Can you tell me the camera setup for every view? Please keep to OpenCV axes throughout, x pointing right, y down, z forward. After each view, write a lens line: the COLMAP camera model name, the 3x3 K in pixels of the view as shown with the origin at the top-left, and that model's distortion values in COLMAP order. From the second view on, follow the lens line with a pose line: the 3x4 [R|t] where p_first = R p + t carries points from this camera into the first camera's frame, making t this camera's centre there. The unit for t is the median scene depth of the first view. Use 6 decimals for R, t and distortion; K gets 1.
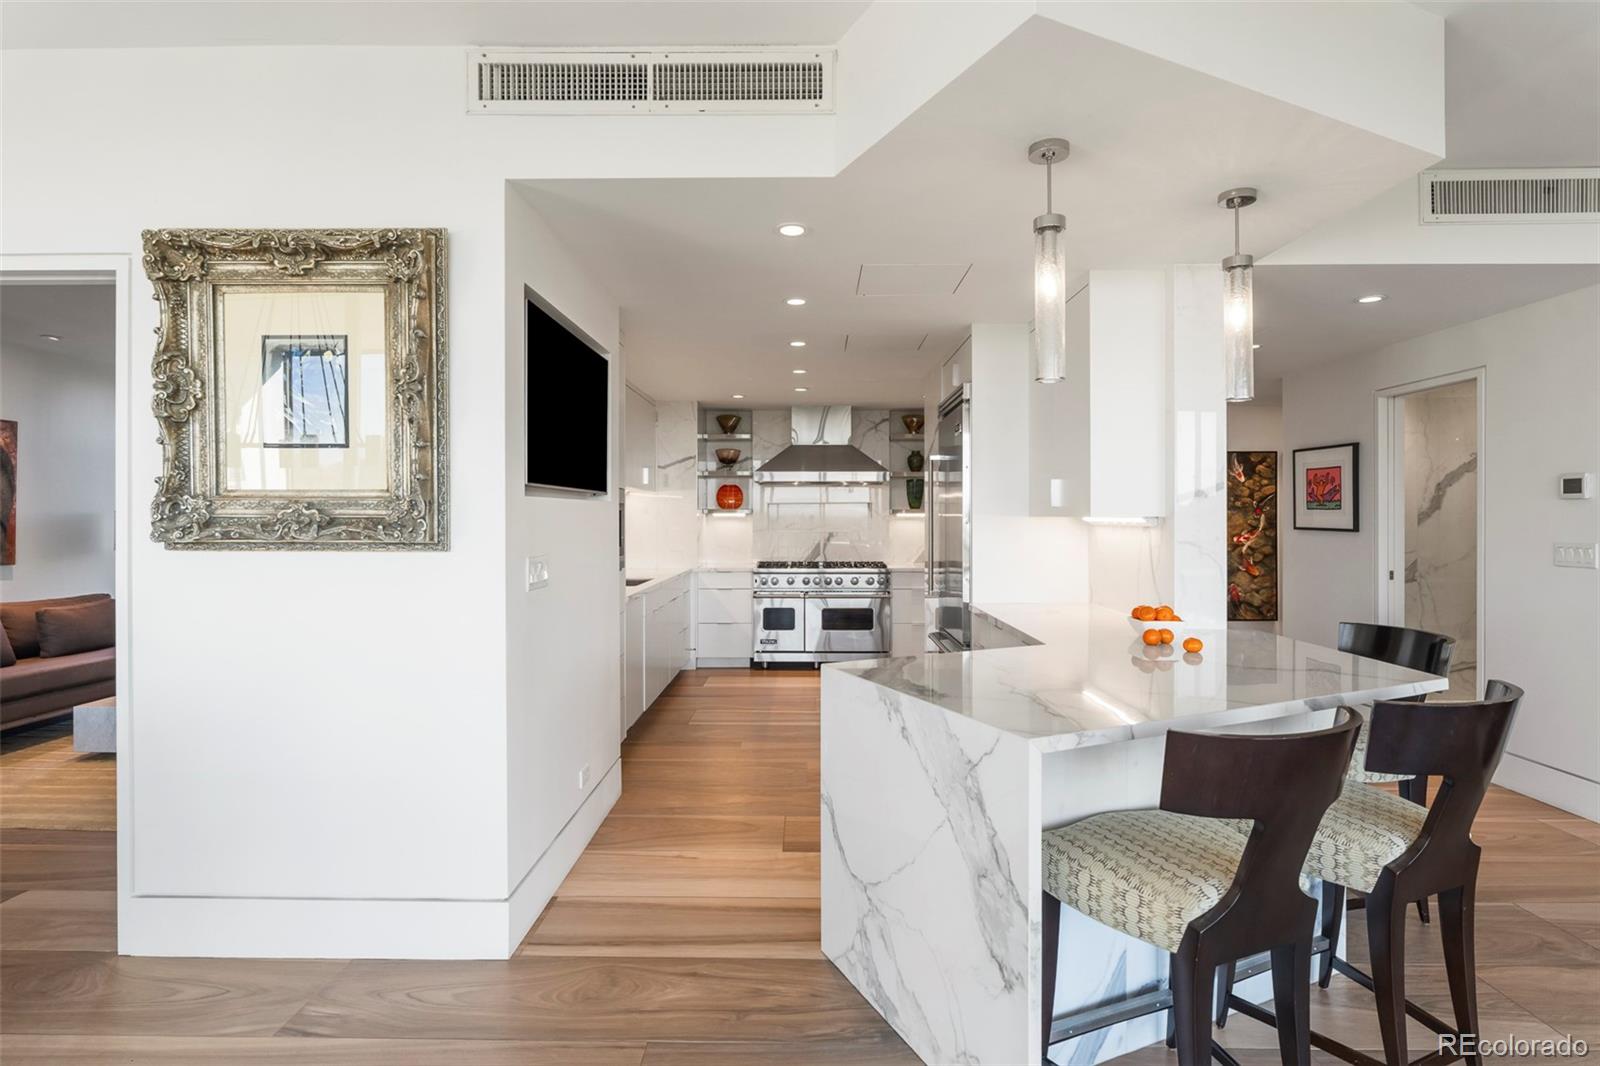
lens RADIAL K [[819.5, 0, 779.7], [0, 819.5, 520.6], [0, 0, 1]] dist [-0.003664, 0.002636]
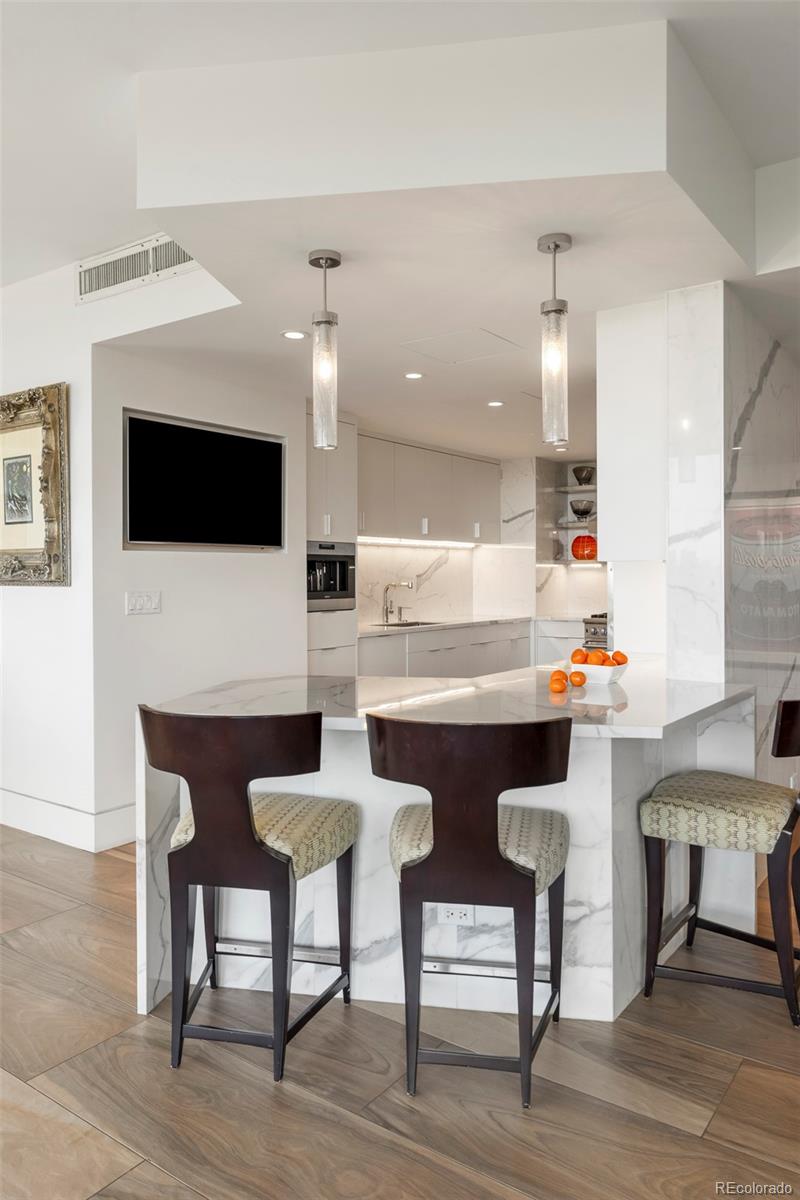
lens RADIAL K [[844.7, 0, 372.9], [0, 844.7, 578.3], [0, 0, 1]] dist [-0.003400, 0.002488]
pose [[0.813095, 0.000338, -0.582131, 0.362790], [0.000657, 0.999999, 0.001497, 0.007265], [0.582130, -0.001599, 0.813094, 0.007448]]
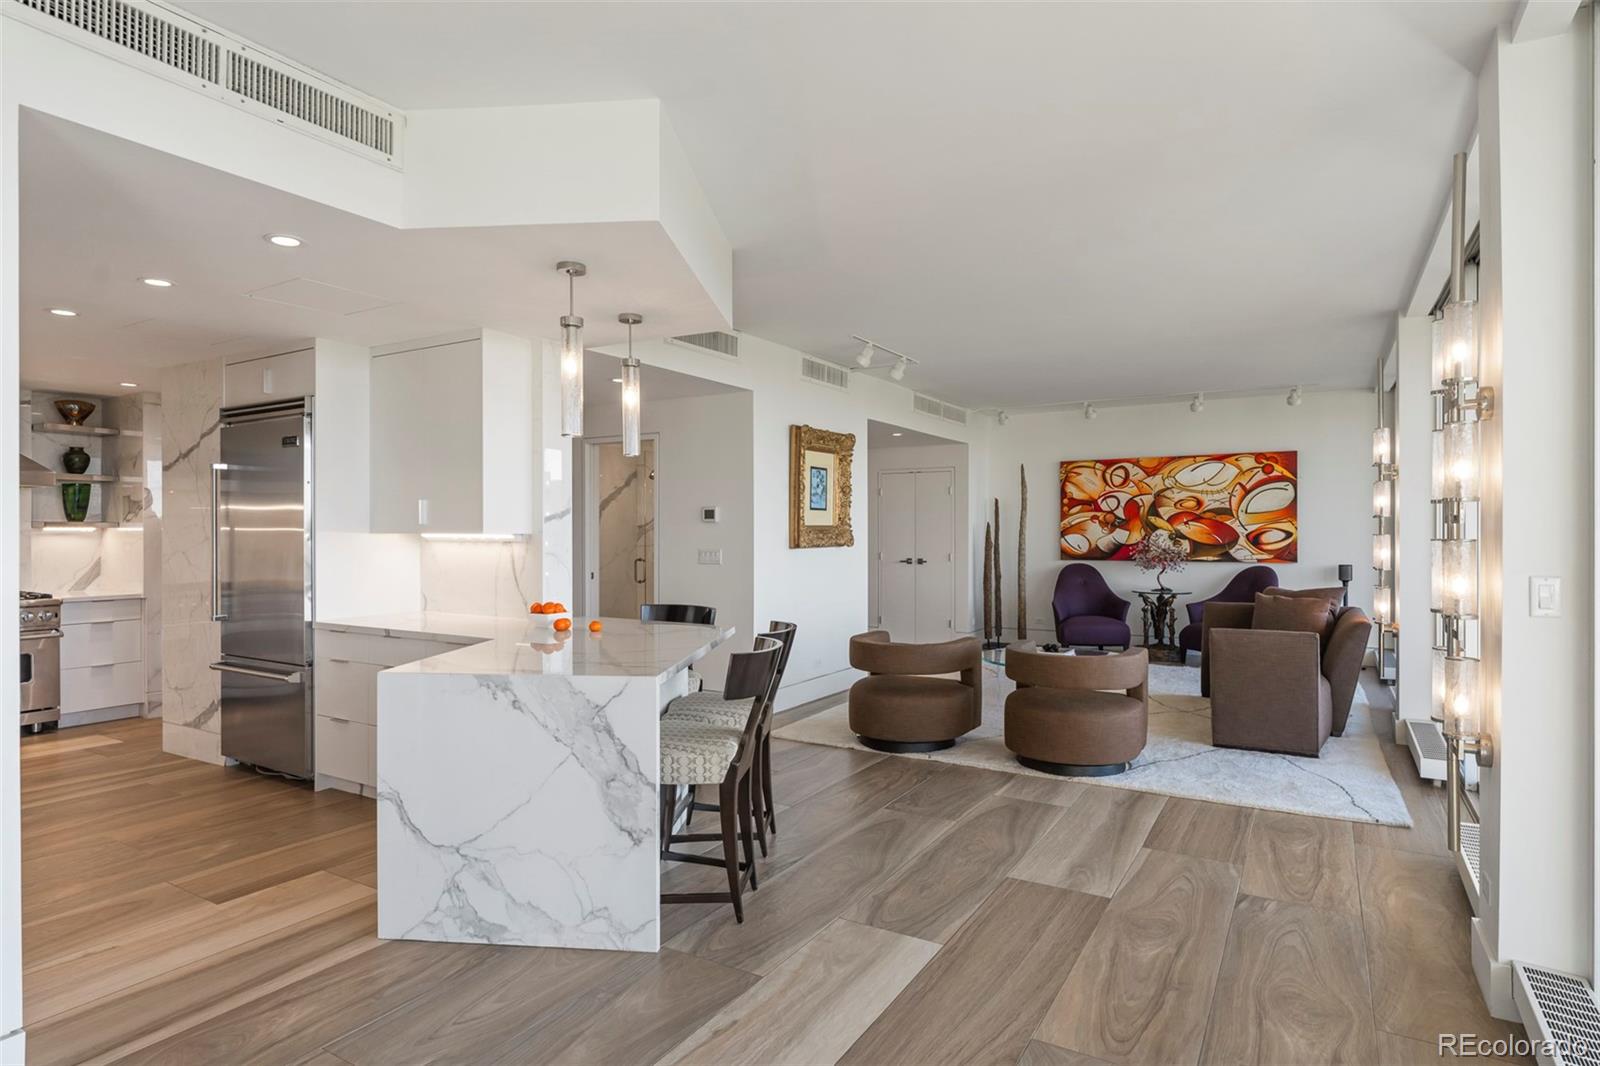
lens RADIAL K [[896.8, 0, 803.4], [0, 896.8, 533.7], [0, 0, 1]] dist [0.001787, 0.000483]
pose [[0.492658, -0.002248, 0.870220, -0.255336], [0.001523, 0.999997, 0.001721, -0.003202], [-0.870222, 0.000477, 0.492660, -0.025069]]
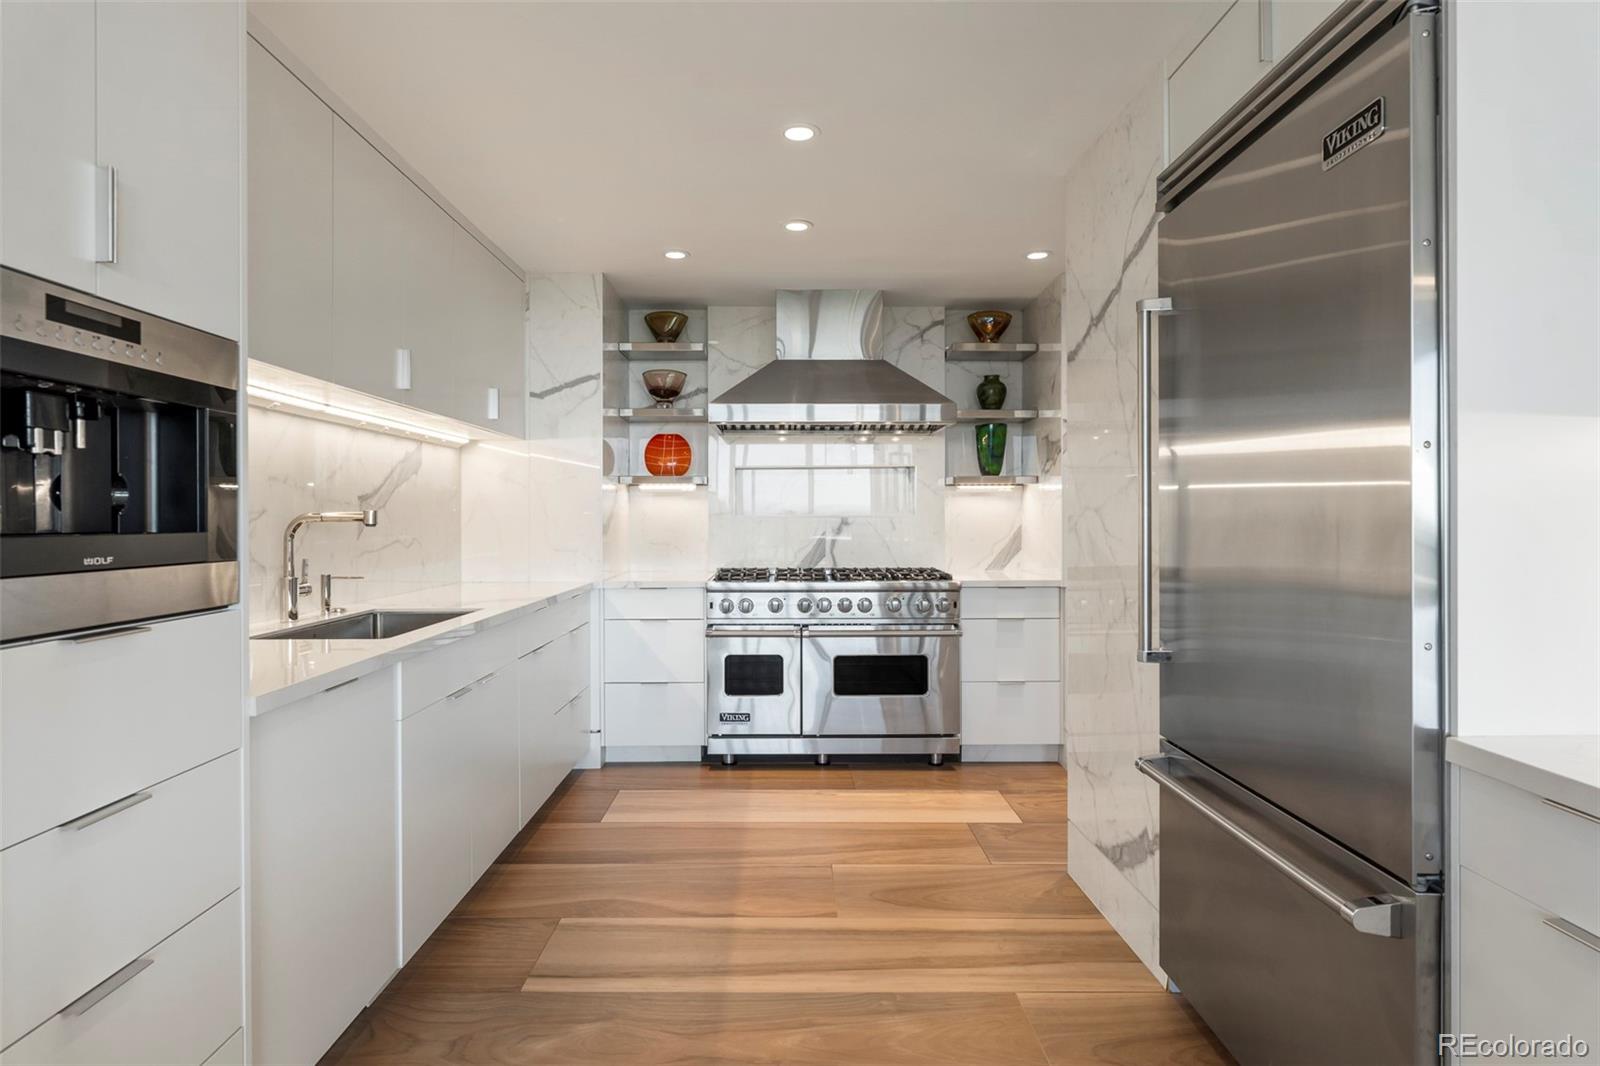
lens RADIAL K [[840.5, 0, 795.0], [0, 840.5, 519.3], [0, 0, 1]] dist [-0.002835, 0.002441]
pose [[0.998989, -0.001216, 0.044941, 0.001135], [0.001308, 0.999997, -0.002002, 0.018242], [-0.044939, 0.002059, 0.998988, 0.449616]]
